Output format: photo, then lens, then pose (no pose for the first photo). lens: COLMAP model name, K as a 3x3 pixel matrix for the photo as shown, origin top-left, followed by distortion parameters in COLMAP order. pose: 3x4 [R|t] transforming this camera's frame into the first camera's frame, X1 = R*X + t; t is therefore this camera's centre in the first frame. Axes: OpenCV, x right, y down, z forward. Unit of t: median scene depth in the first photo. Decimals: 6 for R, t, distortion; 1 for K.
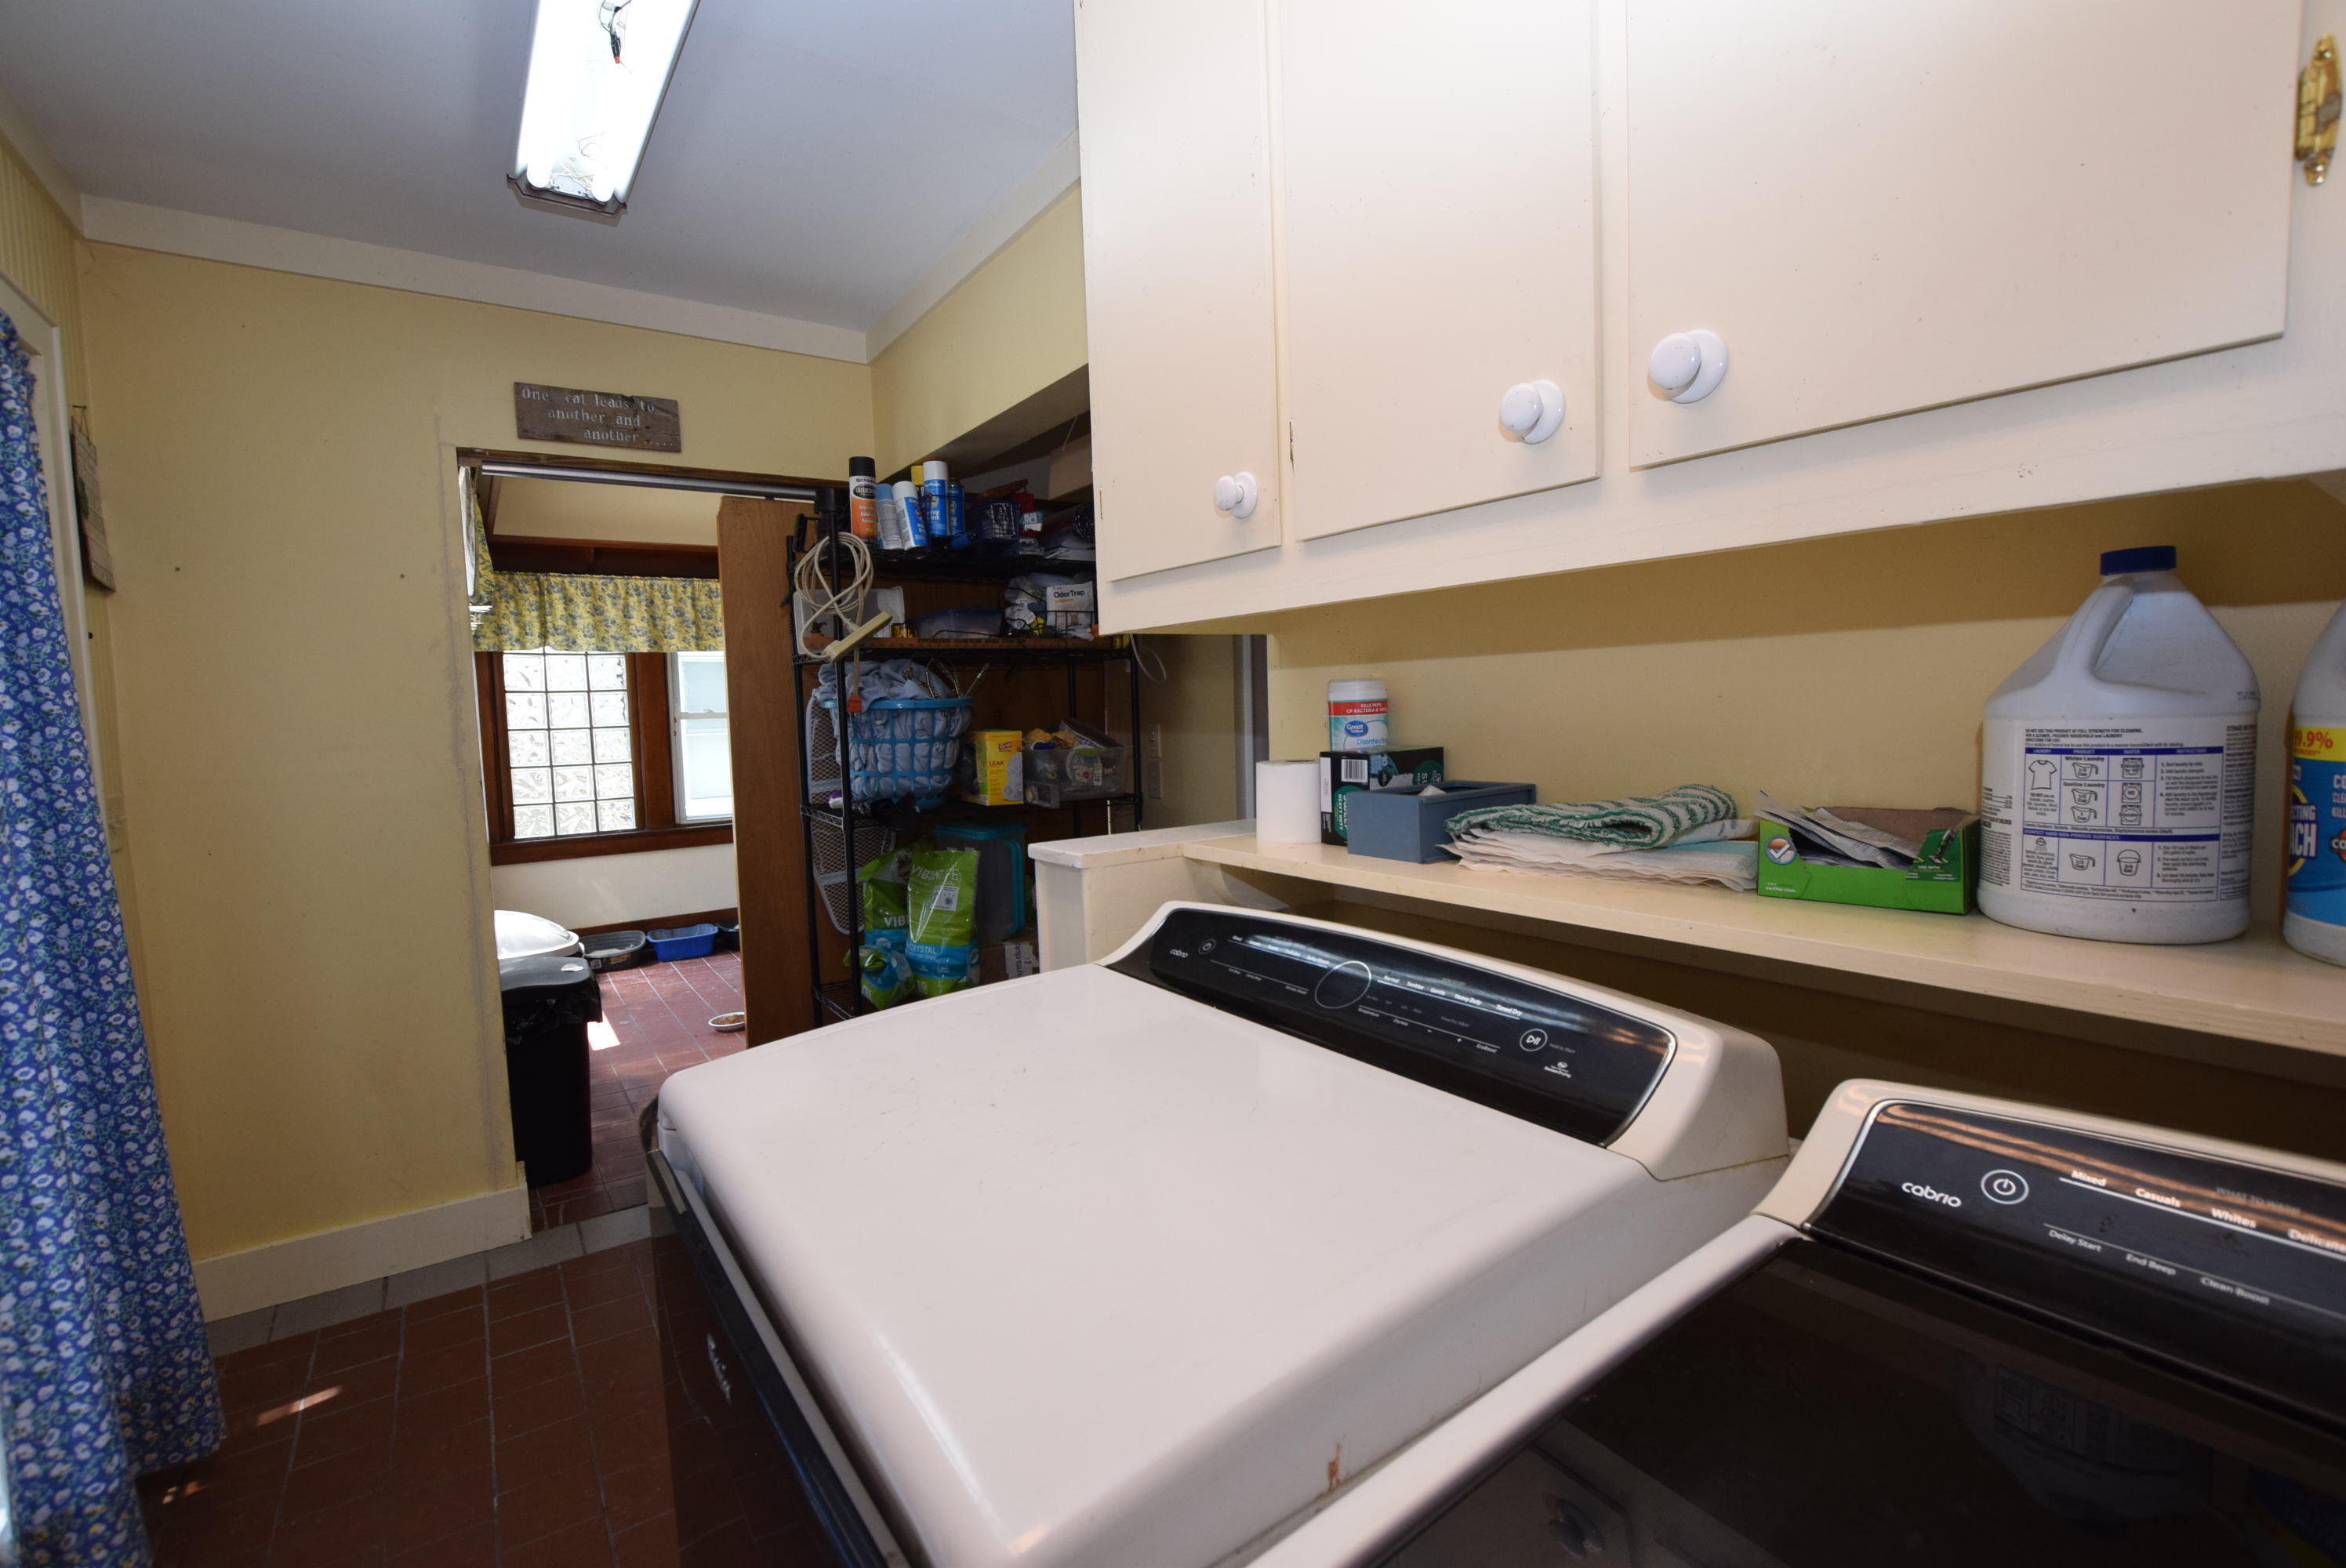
lens RADIAL K [[1023.6, 0, 1180.3], [0, 1023.6, 773.5], [0, 0, 1]] dist [-0.011614, 0.000092]
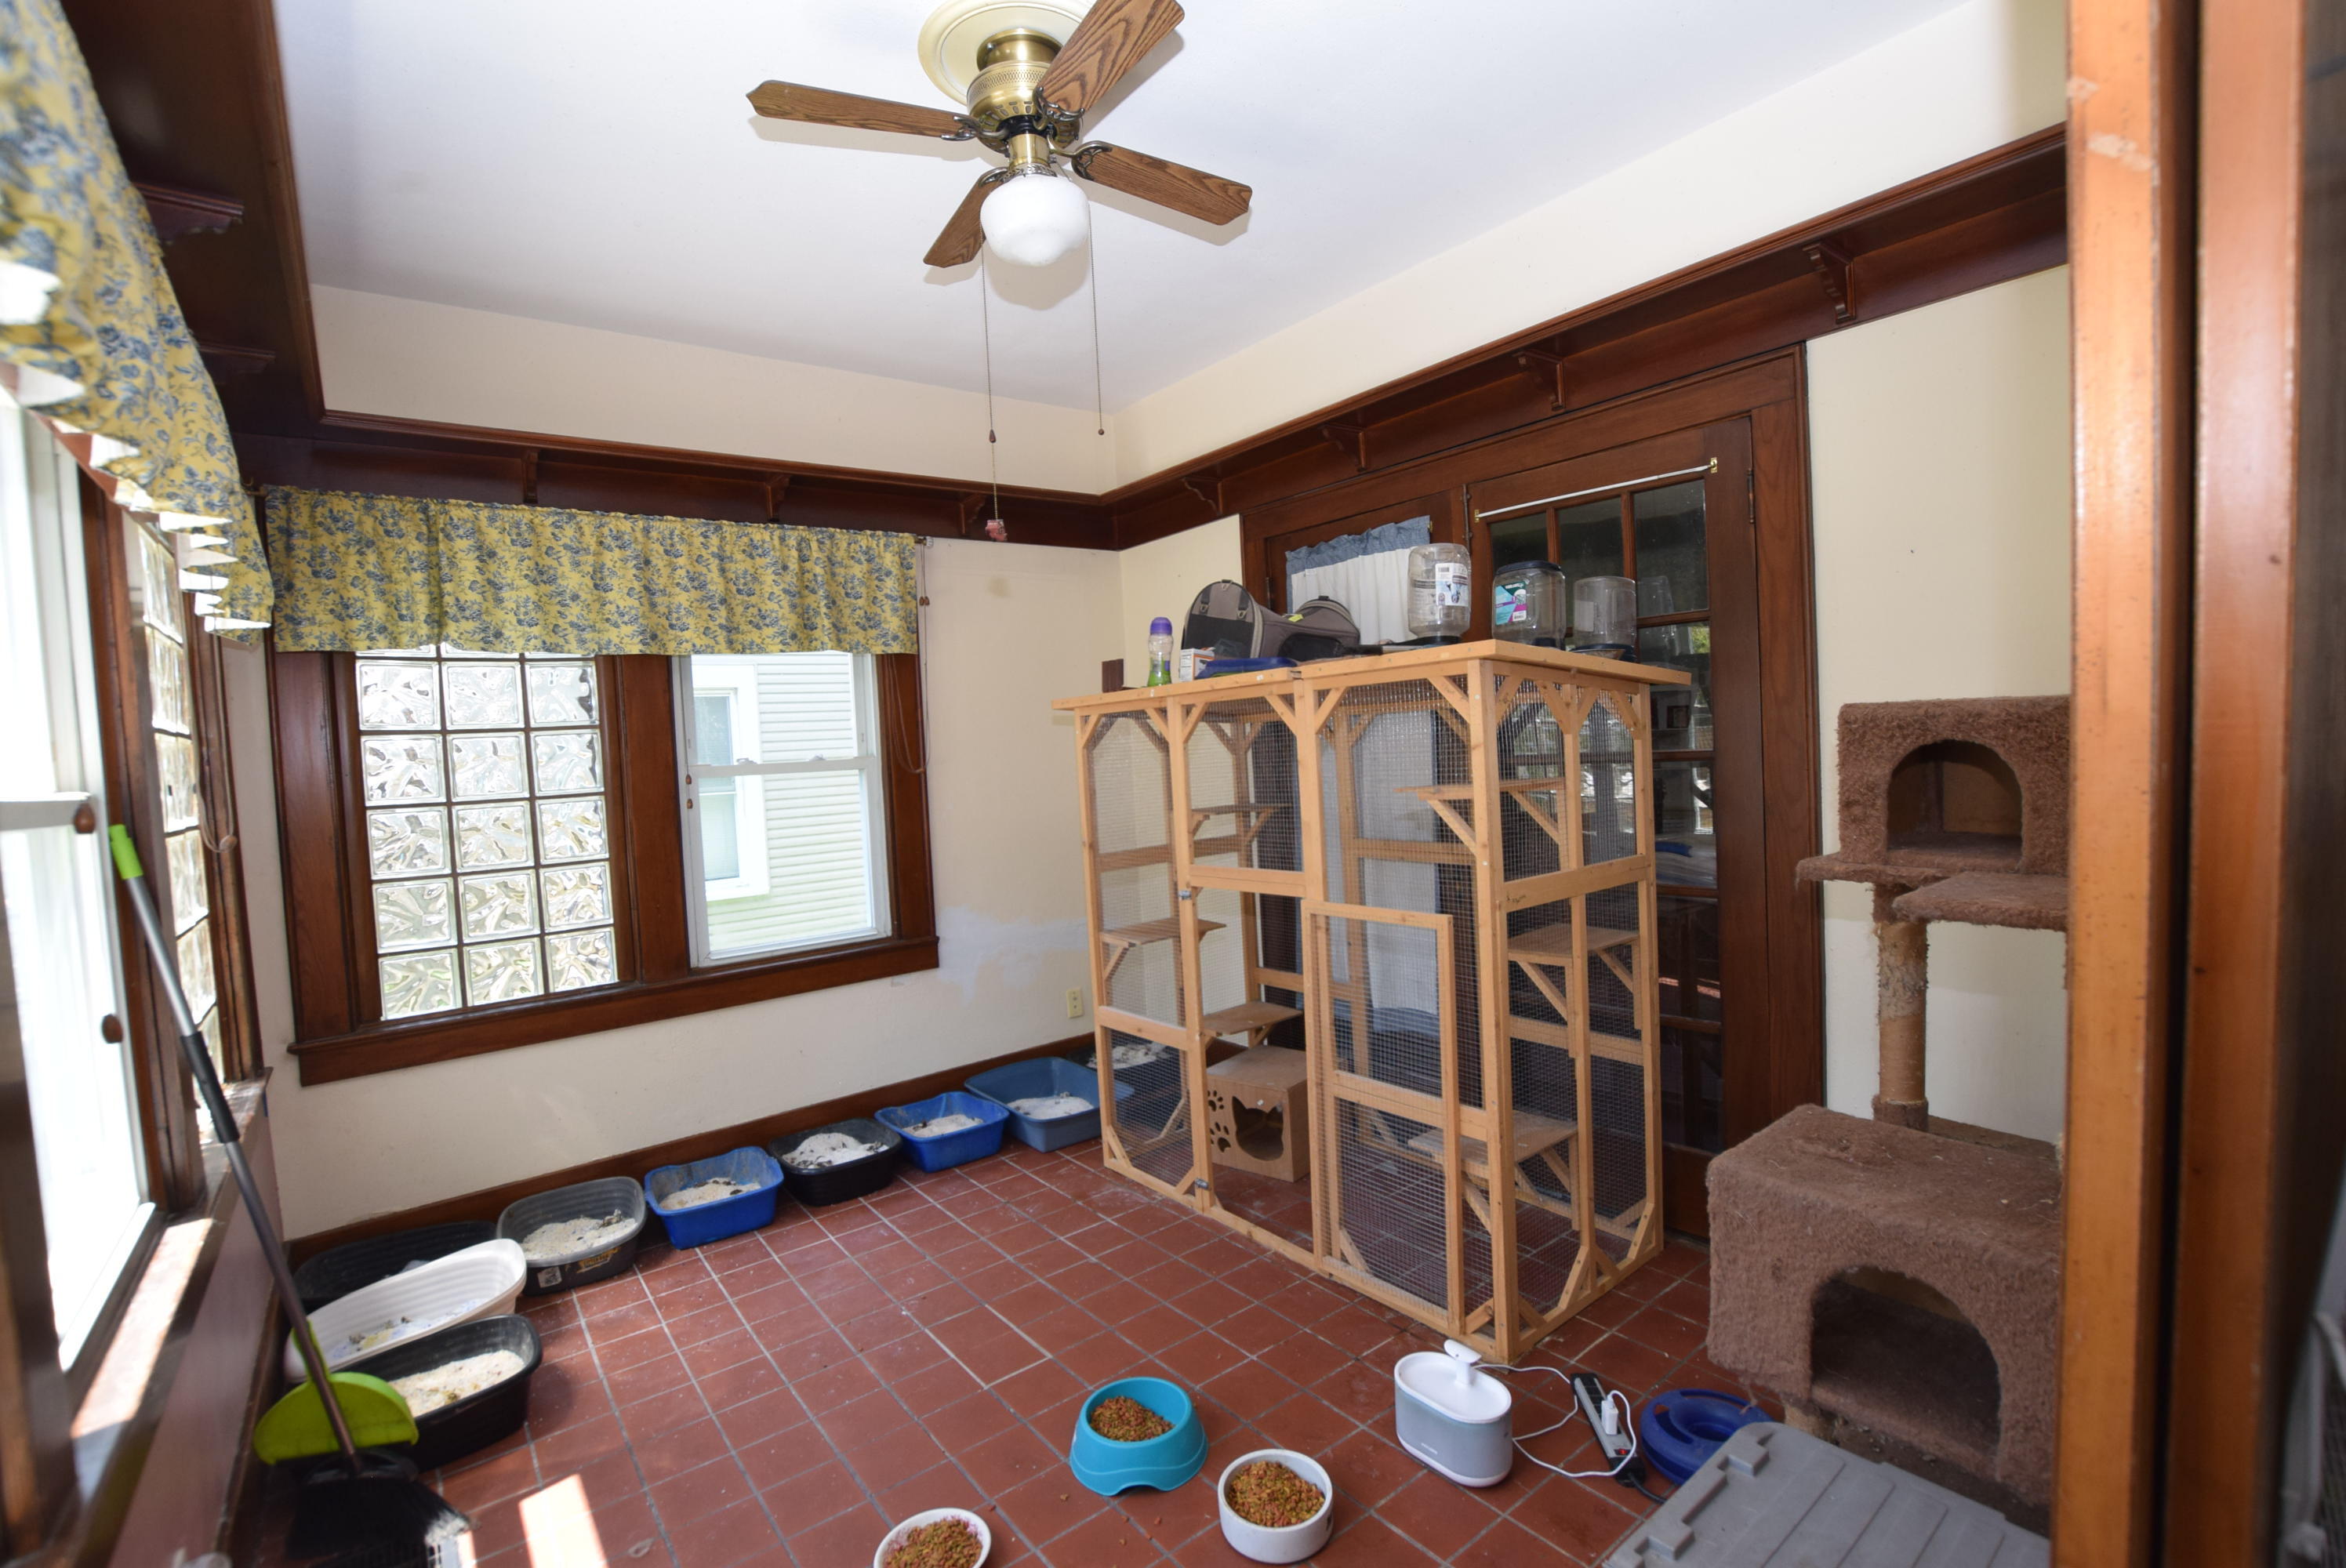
lens RADIAL K [[1023.6, 0, 1166.0], [0, 1023.6, 795.3], [0, 0, 1]] dist [-0.011614, 0.000092]
pose [[0.997620, -0.025035, 0.064252, -0.287249], [0.026858, 0.999256, -0.027661, -0.023091], [-0.063512, 0.029321, 0.997550, 0.457634]]
